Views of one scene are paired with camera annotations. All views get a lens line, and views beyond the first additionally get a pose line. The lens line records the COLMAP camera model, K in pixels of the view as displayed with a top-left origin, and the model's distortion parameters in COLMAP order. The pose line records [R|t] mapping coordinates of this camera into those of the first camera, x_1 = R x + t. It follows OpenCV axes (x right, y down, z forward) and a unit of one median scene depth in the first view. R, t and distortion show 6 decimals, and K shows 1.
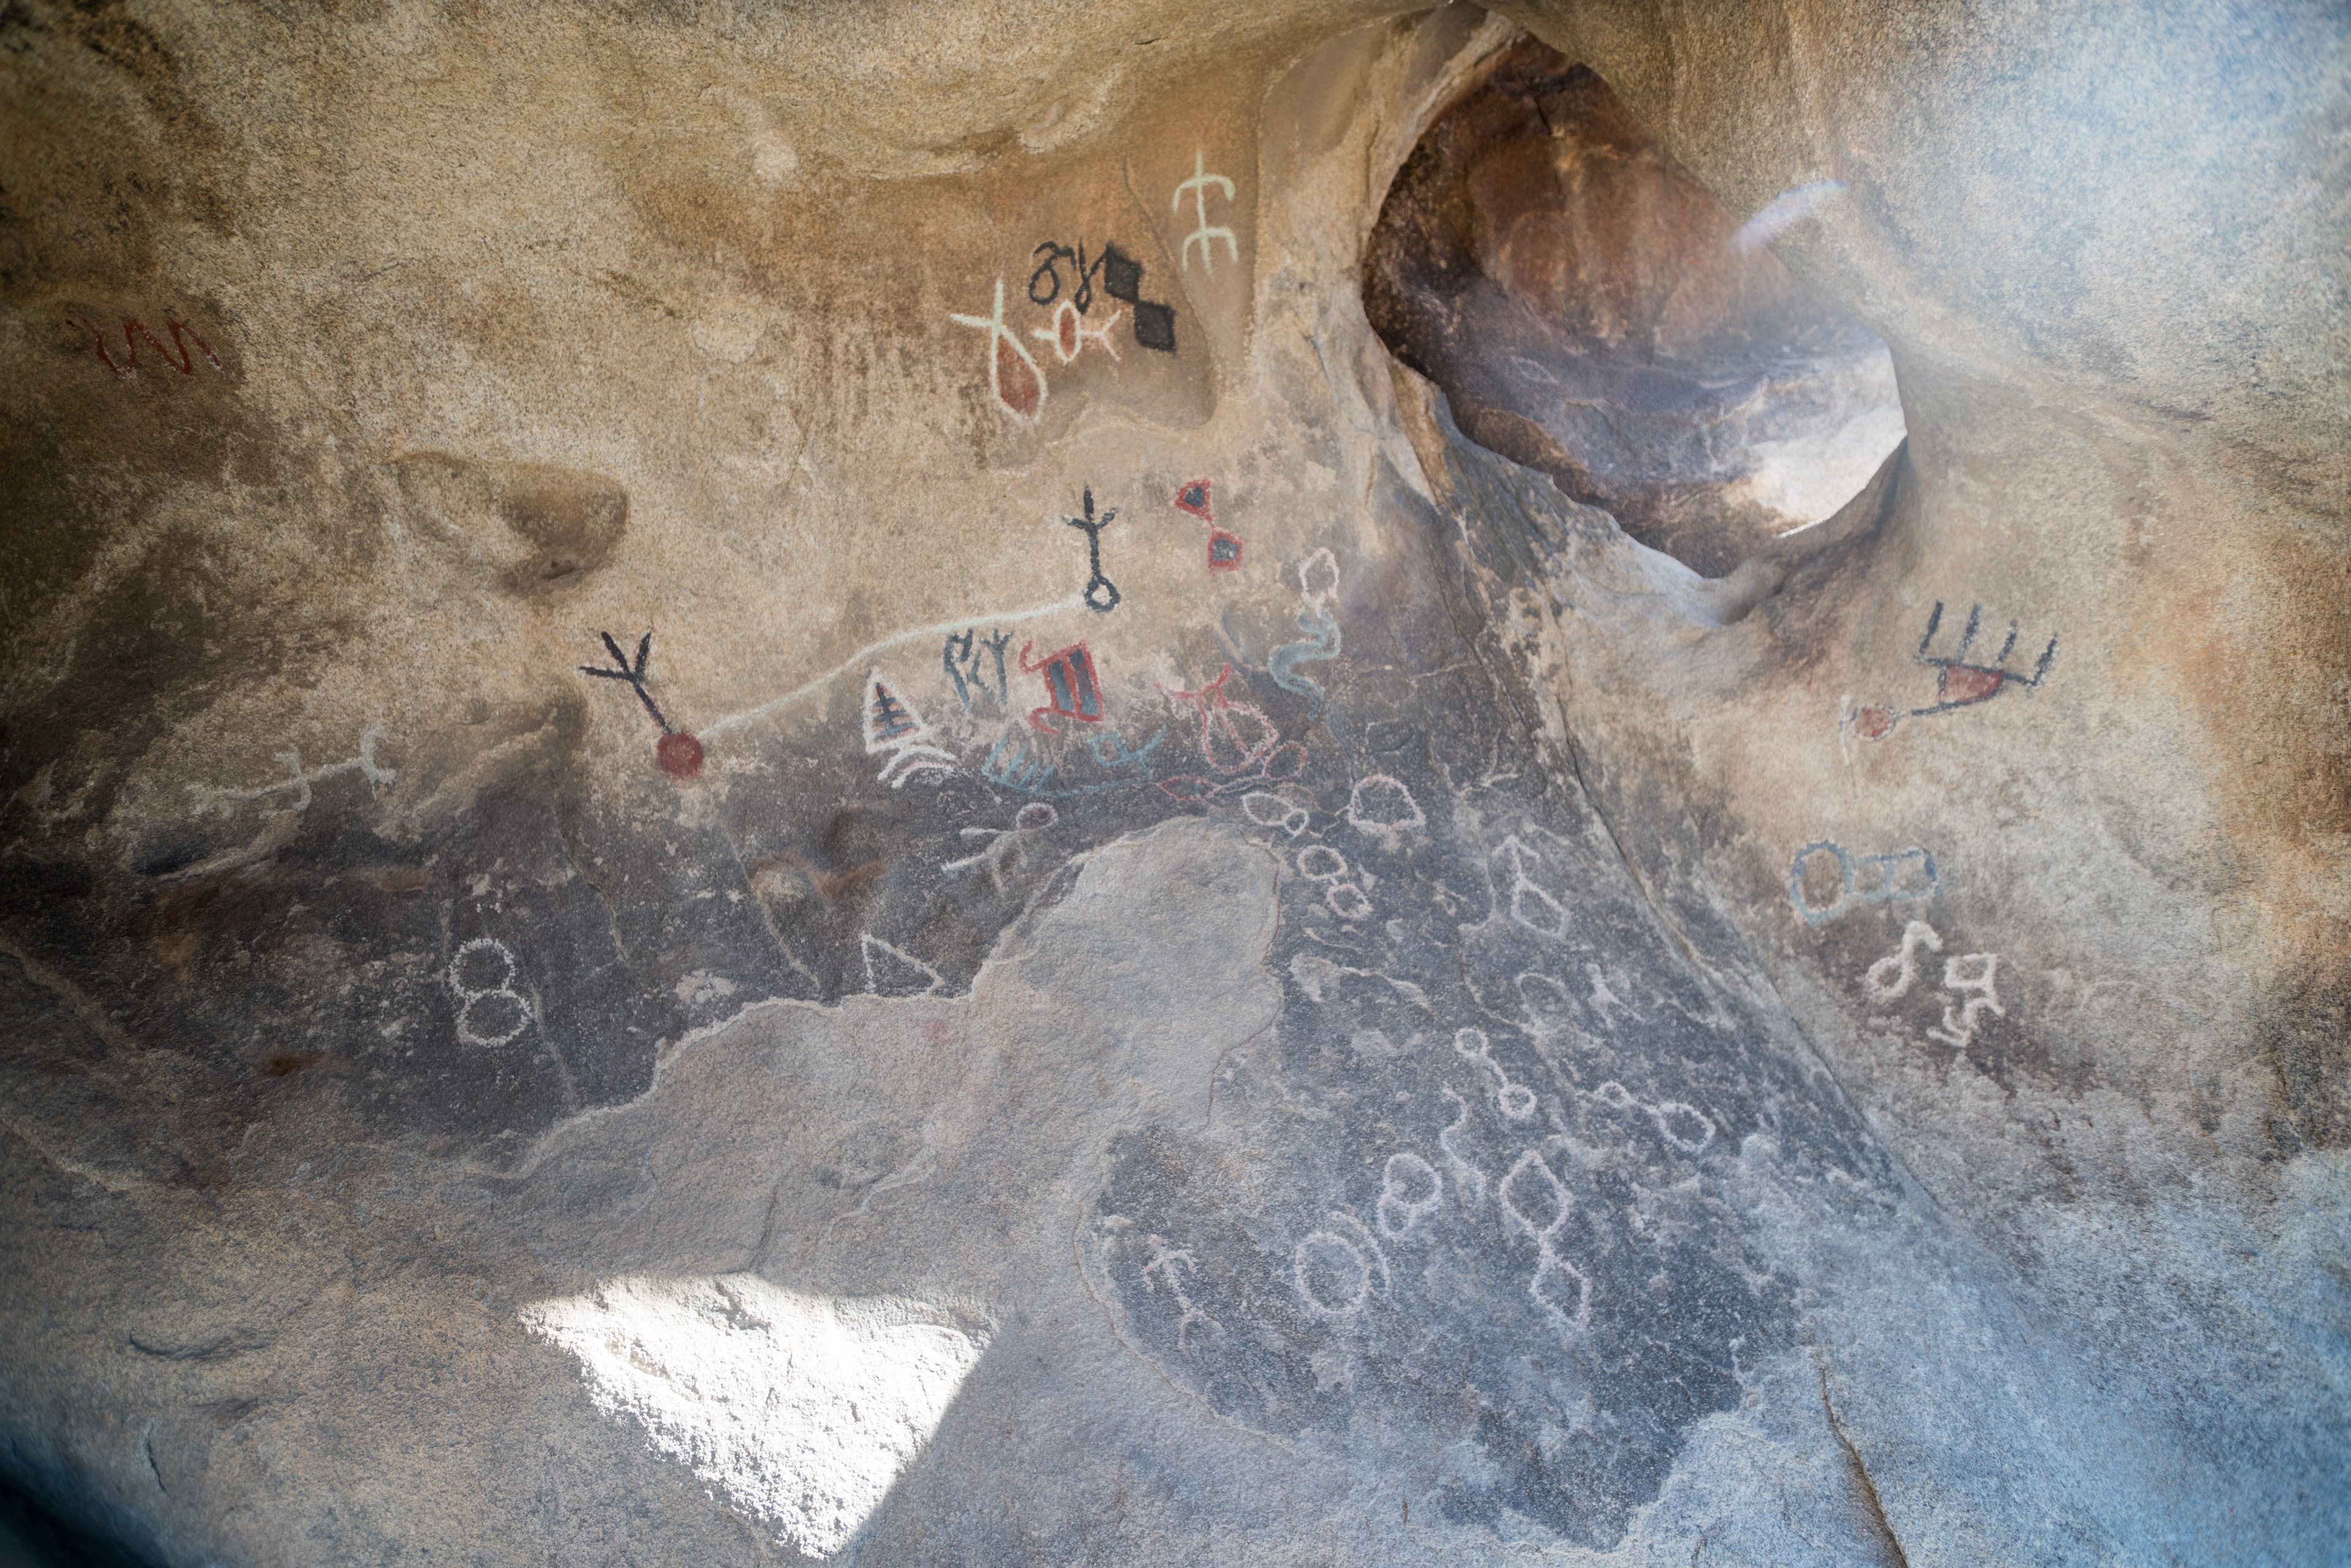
lens RADIAL K [[1078.2, 0, 1165.4], [0, 1078.2, 791.5], [0, 0, 1]] dist [-0.057423, 0.023444]
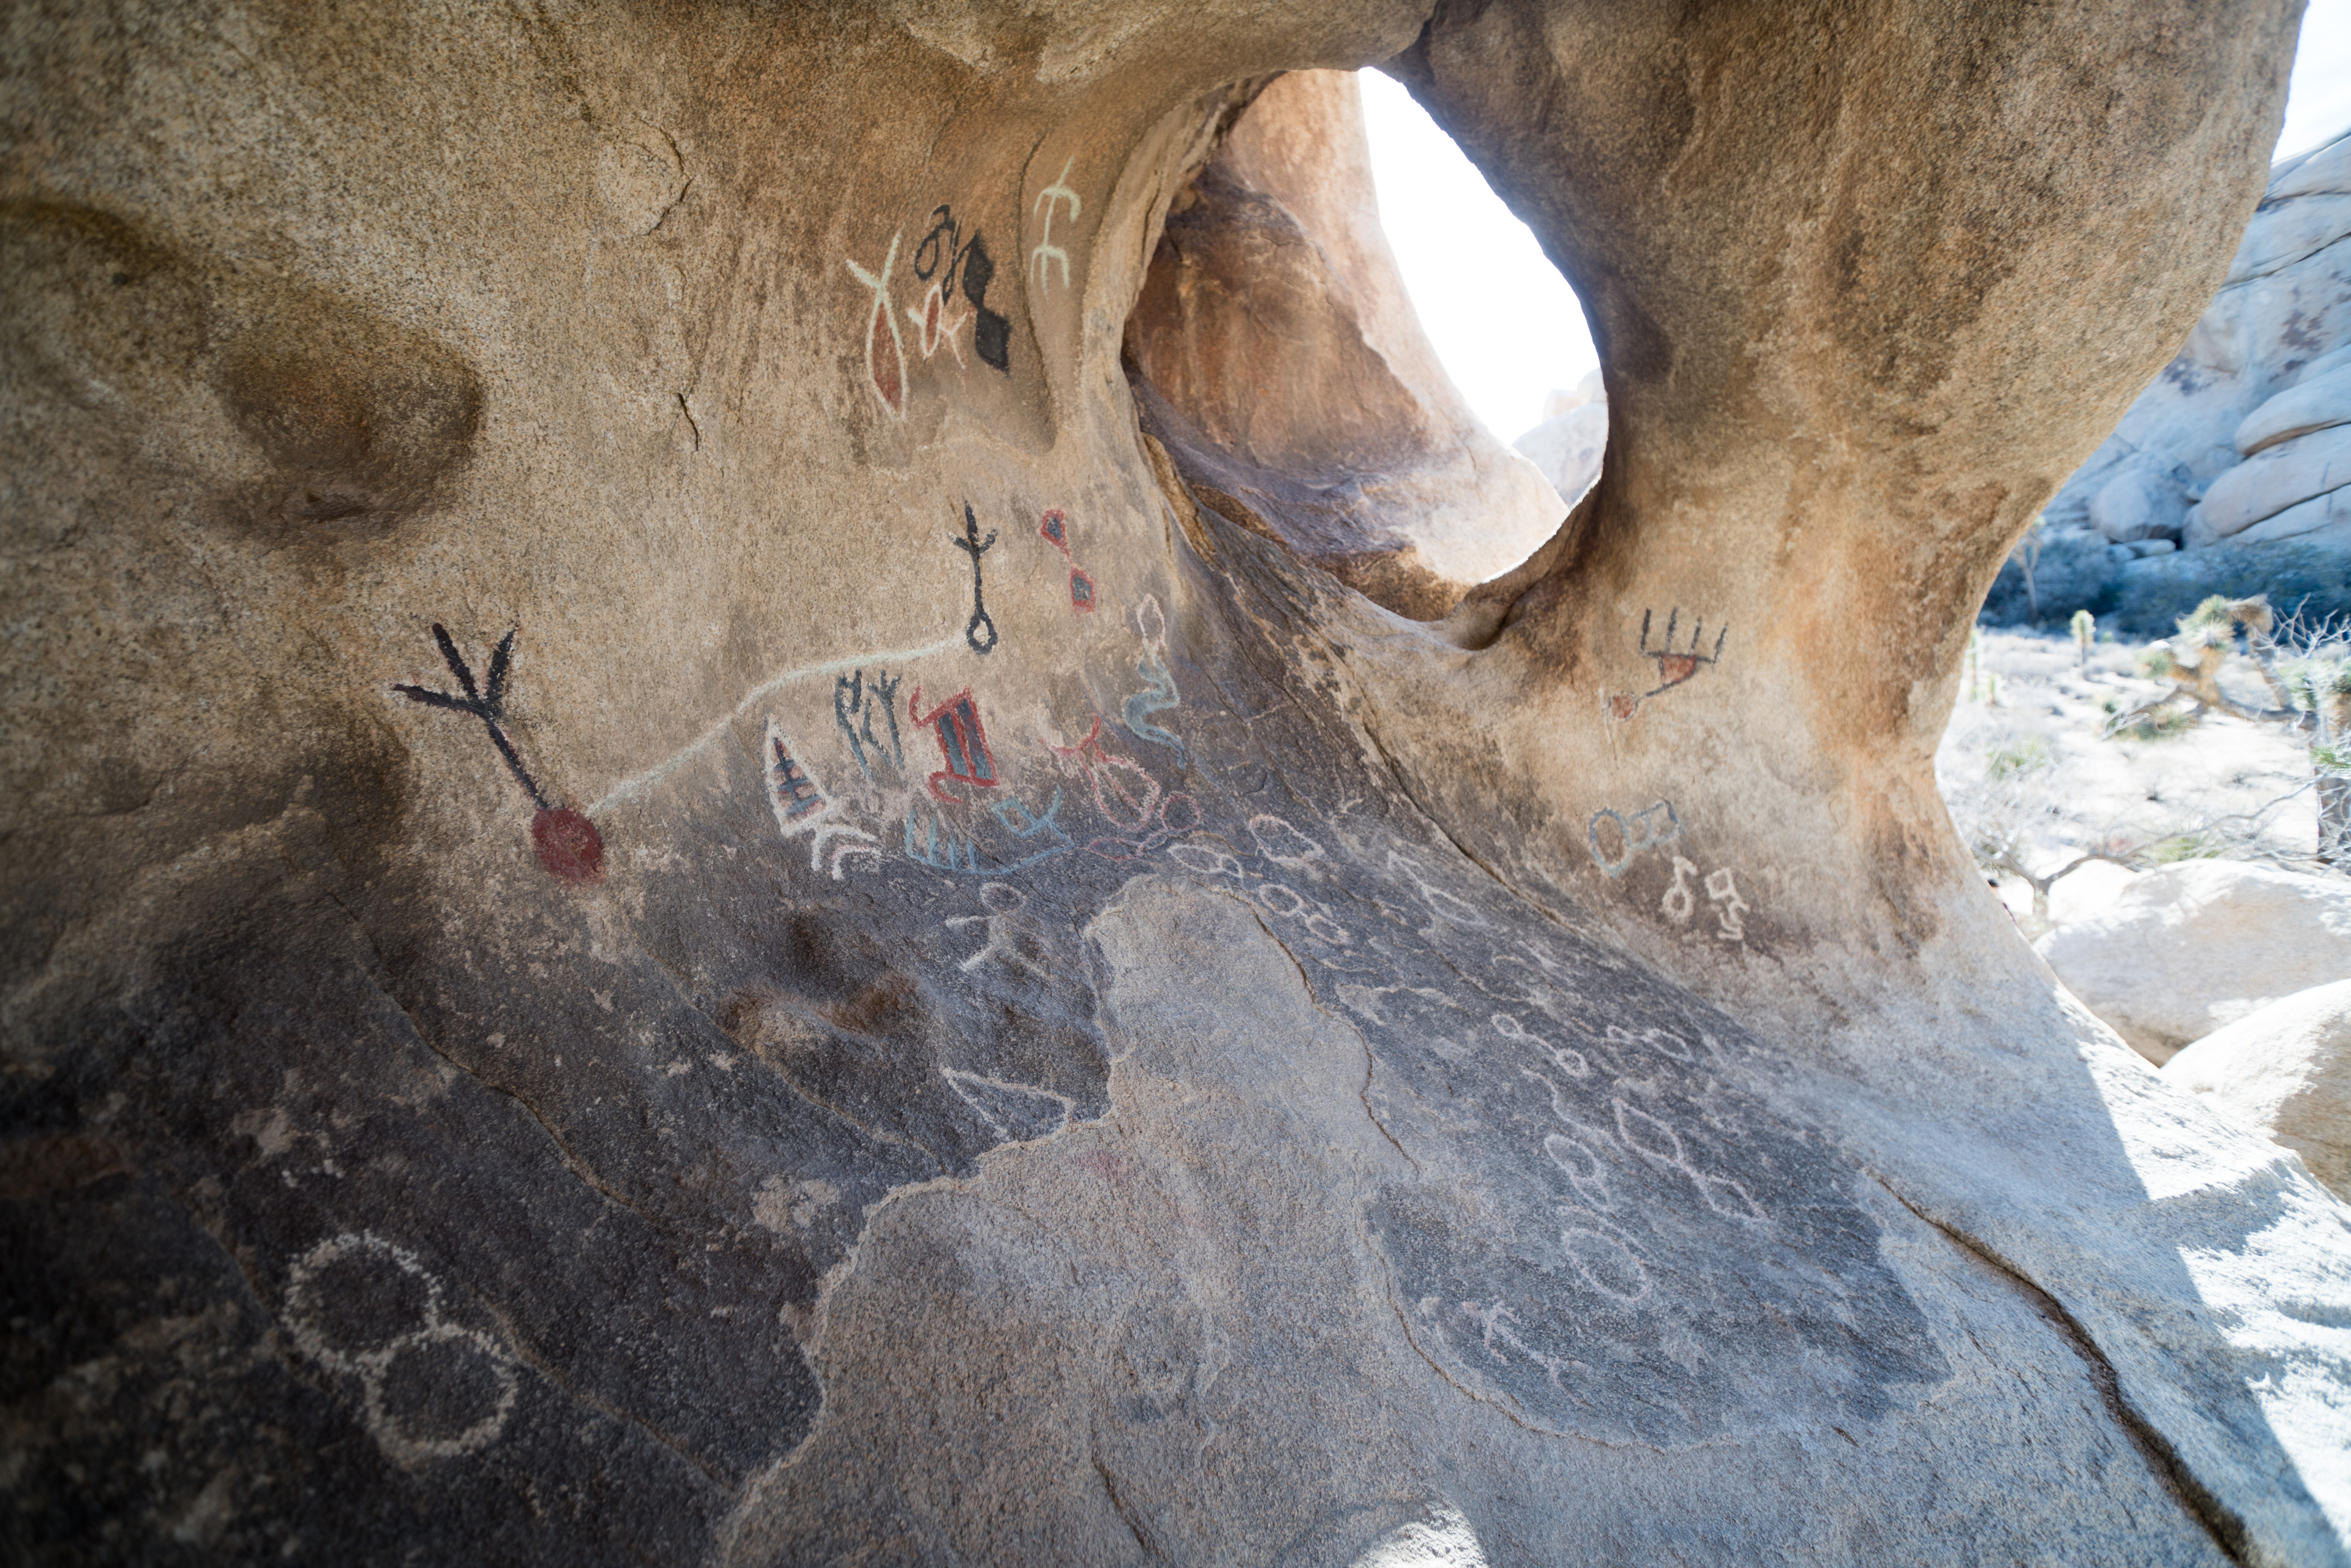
lens RADIAL K [[1078.2, 0, 1165.4], [0, 1078.2, 791.5], [0, 0, 1]] dist [-0.057423, 0.023444]
pose [[0.774490, -0.087716, 0.626476, -0.535952], [0.202758, 0.972512, -0.114497, 0.065598], [-0.599212, 0.215700, 0.770986, 0.343977]]
